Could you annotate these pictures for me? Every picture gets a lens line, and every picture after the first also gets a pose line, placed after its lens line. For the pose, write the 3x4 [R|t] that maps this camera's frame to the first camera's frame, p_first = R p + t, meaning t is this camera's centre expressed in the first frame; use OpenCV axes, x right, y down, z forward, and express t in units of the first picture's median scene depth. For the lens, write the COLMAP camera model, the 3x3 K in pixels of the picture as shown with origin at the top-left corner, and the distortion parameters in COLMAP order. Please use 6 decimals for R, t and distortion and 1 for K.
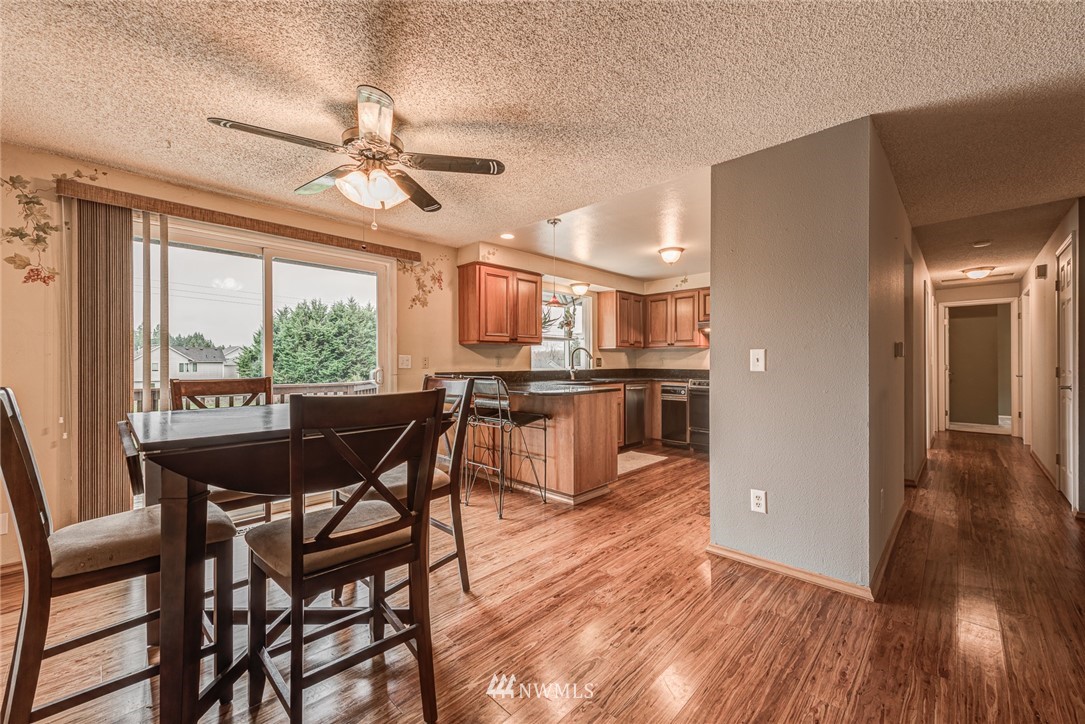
lens RADIAL K [[432.6, 0, 538.1], [0, 432.6, 361.6], [0, 0, 1]] dist [0.014544, -0.000067]
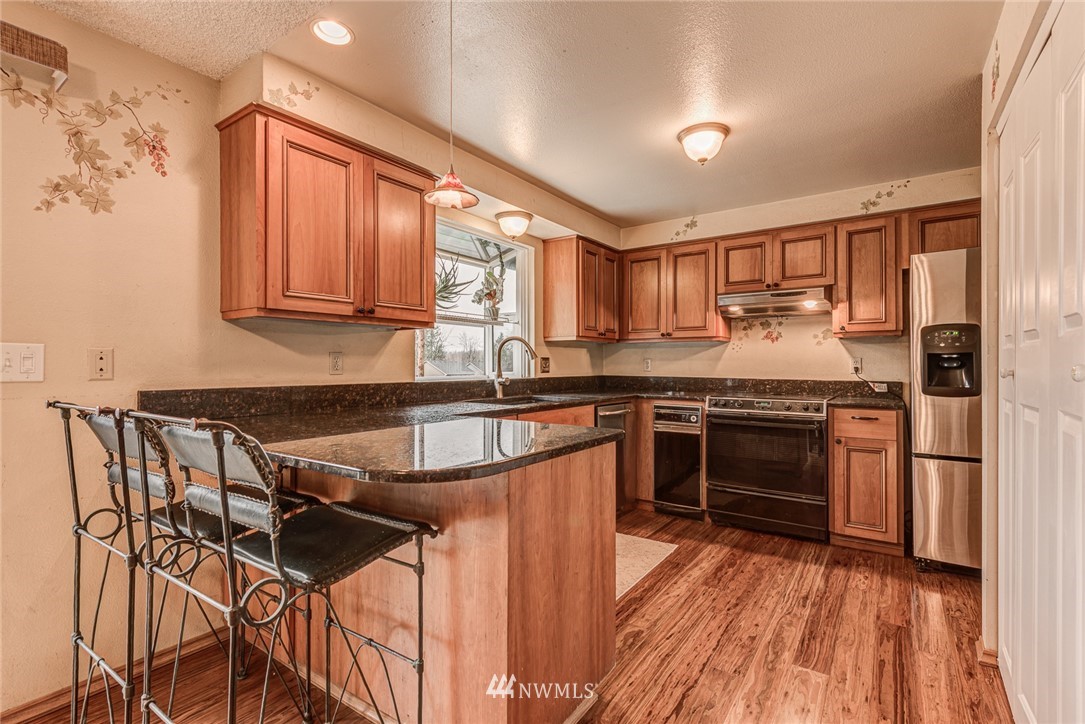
lens RADIAL K [[507.3, 0, 538.0], [0, 507.3, 364.0], [0, 0, 1]] dist [0.001546, -0.000081]
pose [[0.986734, 0.004274, 0.162291, 0.027598], [-0.004092, 0.999991, -0.001455, 0.001482], [-0.162296, 0.000772, 0.986742, 0.401690]]
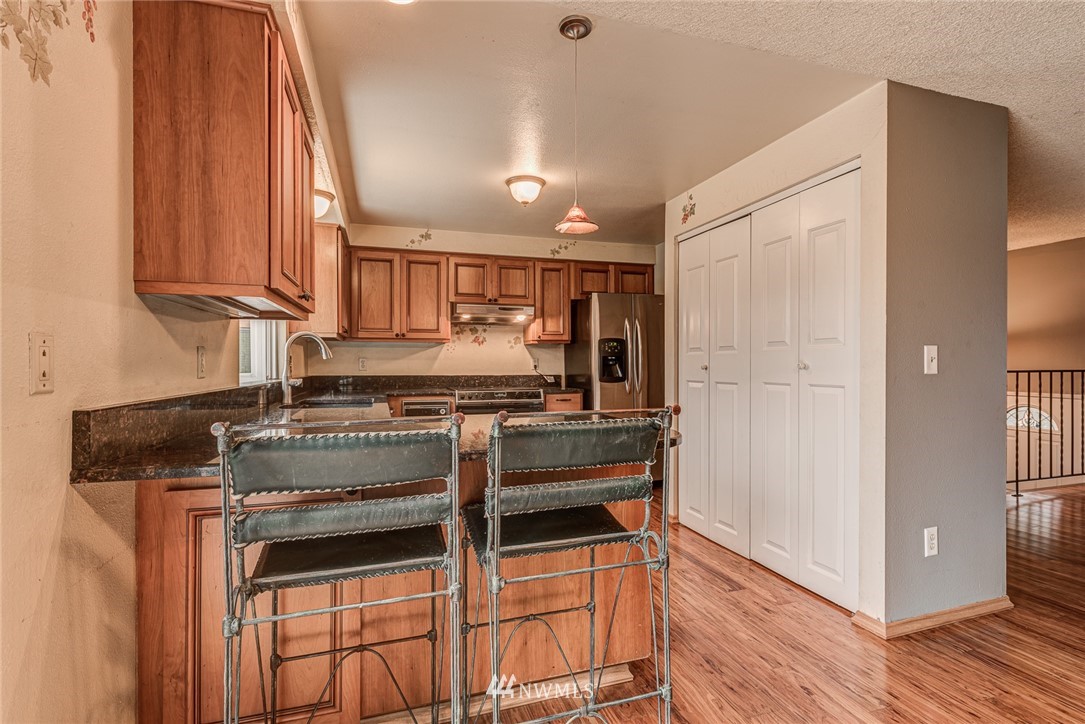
lens RADIAL K [[517.1, 0, 555.7], [0, 517.1, 362.7], [0, 0, 1]] dist [-0.000182, -0.000687]
pose [[0.453118, 0.003613, 0.891443, -0.282152], [0.000464, 0.999991, -0.004289, 0.002632], [-0.891450, 0.002357, 0.453112, 0.536637]]
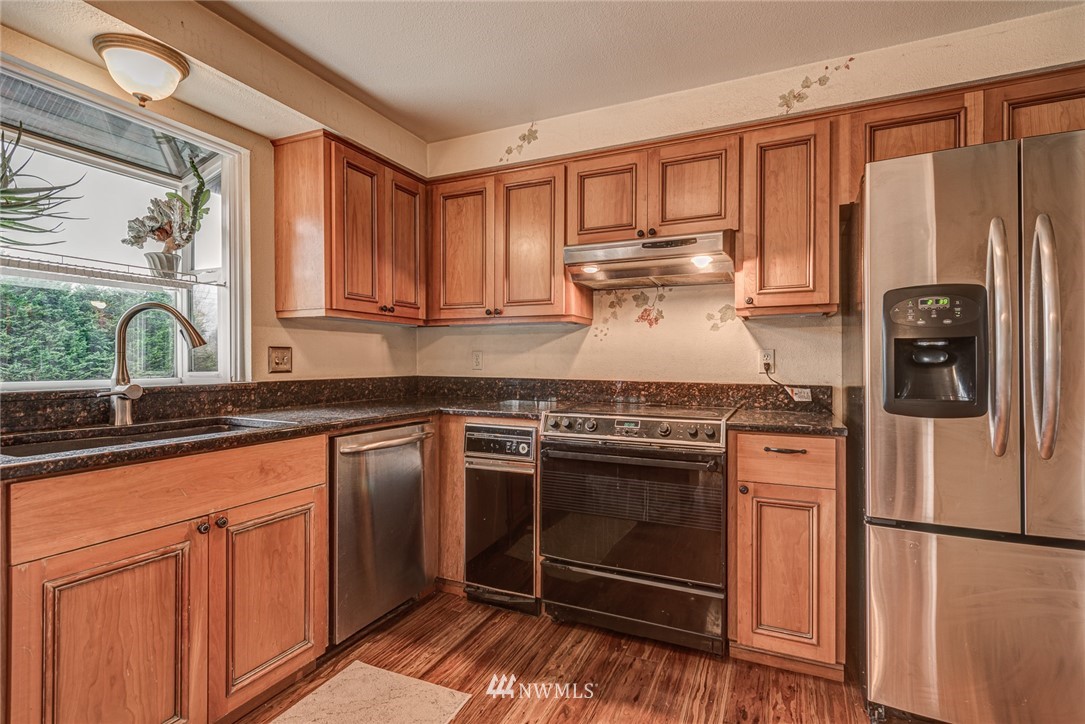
lens RADIAL K [[526.7, 0, 543.7], [0, 526.7, 368.4], [0, 0, 1]] dist [0.002491, -0.000203]
pose [[0.938344, 0.000212, 0.345702, 0.216515], [-0.005258, 0.999893, 0.013656, 0.002015], [-0.345662, -0.014632, 0.938245, 0.639440]]
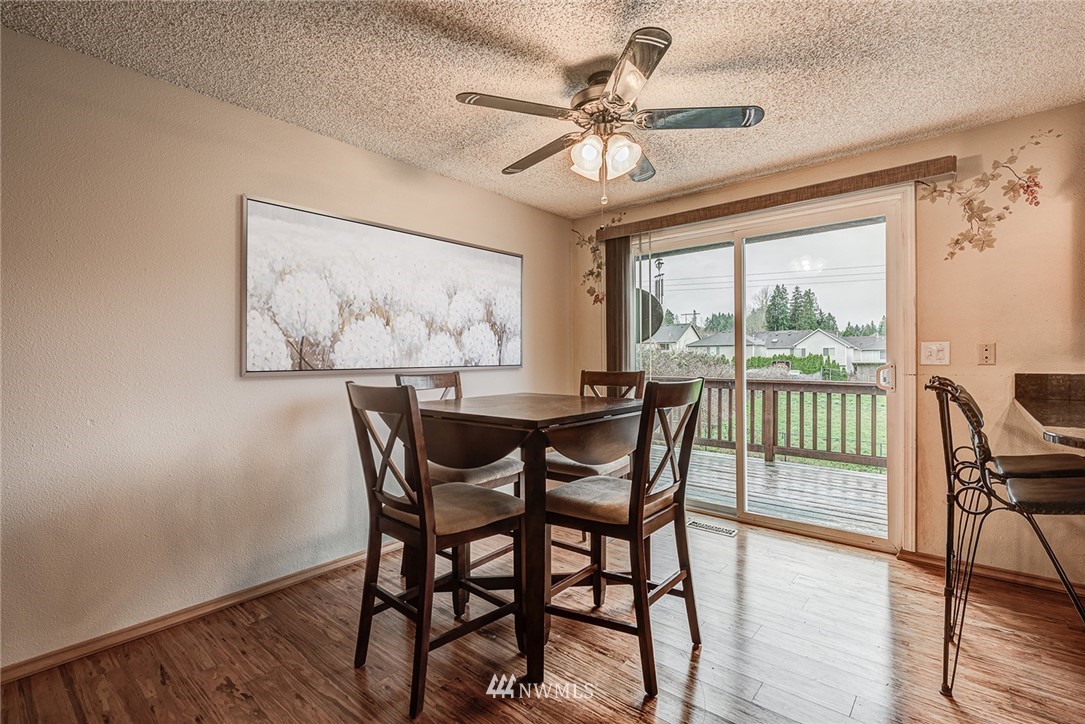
lens RADIAL K [[493.4, 0, 547.9], [0, 493.4, 363.0], [0, 0, 1]] dist [0.000195, 0.000003]
pose [[0.077800, 0.011297, -0.996905, 0.238120], [0.012655, 0.999844, 0.012317, -0.000080], [0.996889, -0.013574, 0.077645, 0.321936]]
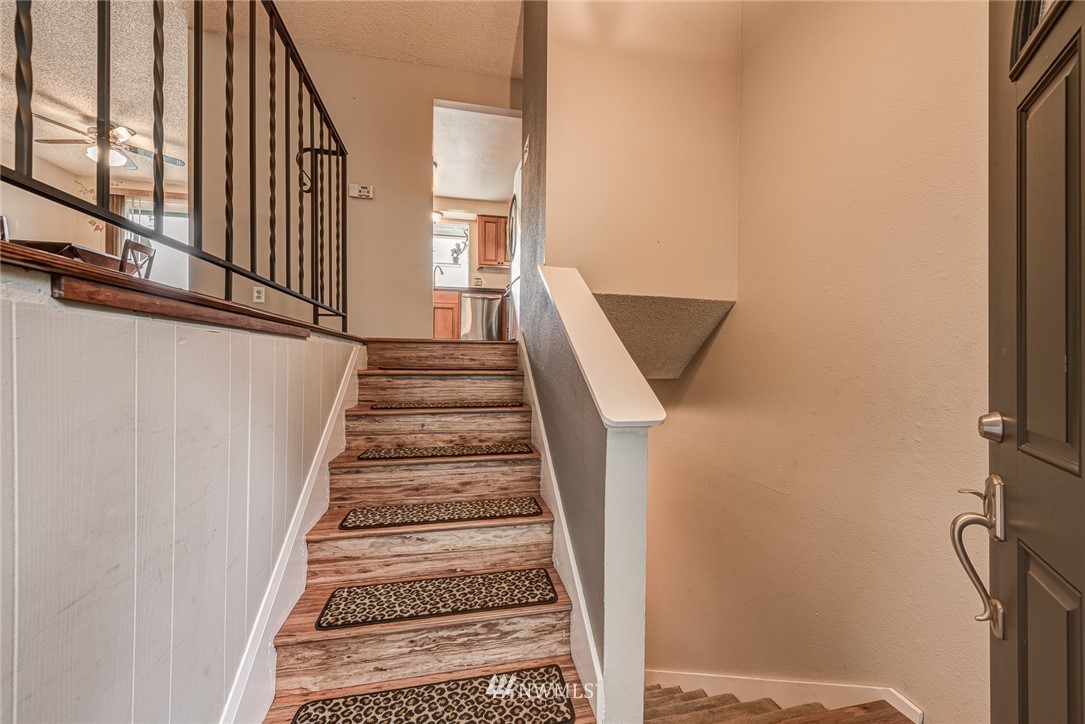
lens RADIAL K [[432.6, 0, 538.1], [0, 432.6, 361.6], [0, 0, 1]] dist [0.014544, -0.000067]
pose [[0.832310, 0.007500, -0.554260, 1.045795], [-0.008001, 0.999967, 0.001516, 0.241783], [0.554253, 0.003173, 0.832342, 0.148542]]
